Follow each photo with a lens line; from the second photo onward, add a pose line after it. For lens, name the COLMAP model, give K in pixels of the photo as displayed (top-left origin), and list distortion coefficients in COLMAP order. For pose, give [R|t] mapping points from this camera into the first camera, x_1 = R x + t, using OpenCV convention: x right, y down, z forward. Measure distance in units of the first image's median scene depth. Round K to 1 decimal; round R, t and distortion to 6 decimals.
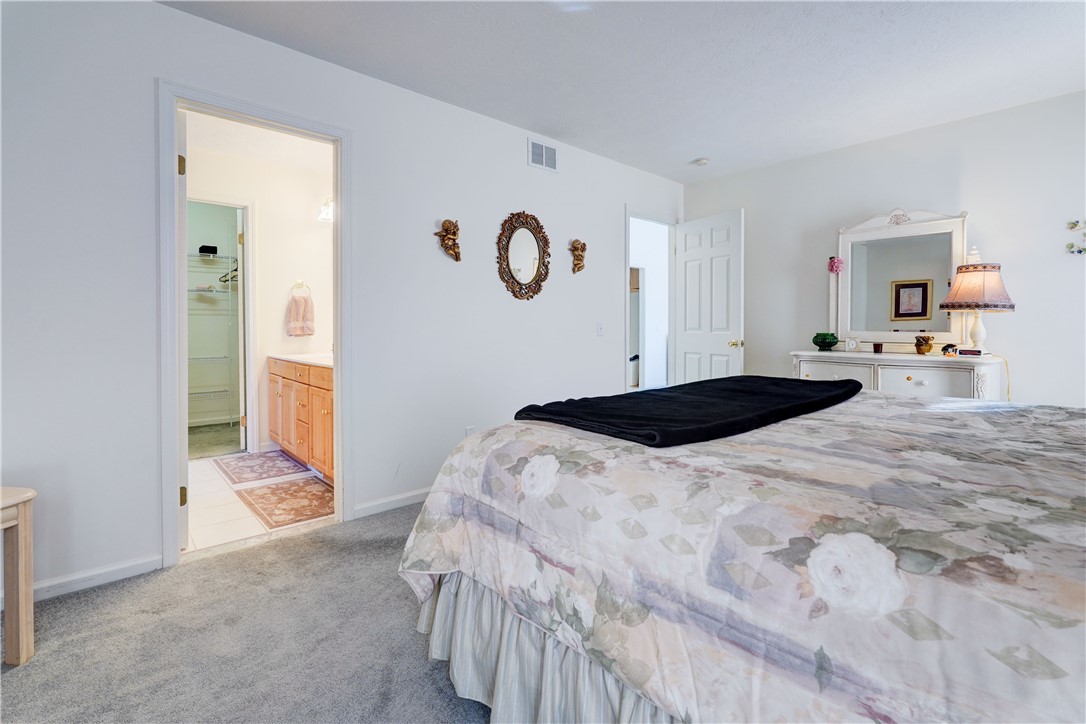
lens RADIAL K [[495.3, 0, 540.9], [0, 495.3, 333.3], [0, 0, 1]] dist [-0.015082, 0.006811]
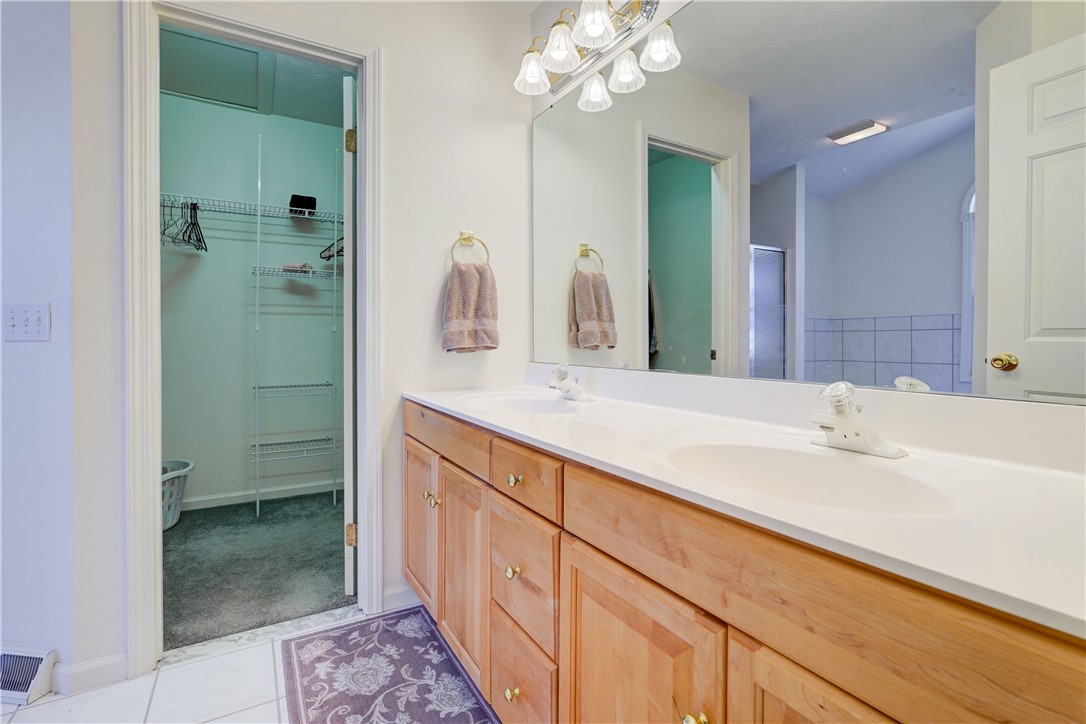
lens RADIAL K [[495.3, 0, 544.2], [0, 495.3, 337.0], [0, 0, 1]] dist [-0.015082, 0.006811]
pose [[0.983859, 0.005365, -0.178867, -0.337950], [-0.007522, 0.999907, -0.011381, -0.002953], [0.178789, 0.012543, 0.983808, 0.565332]]
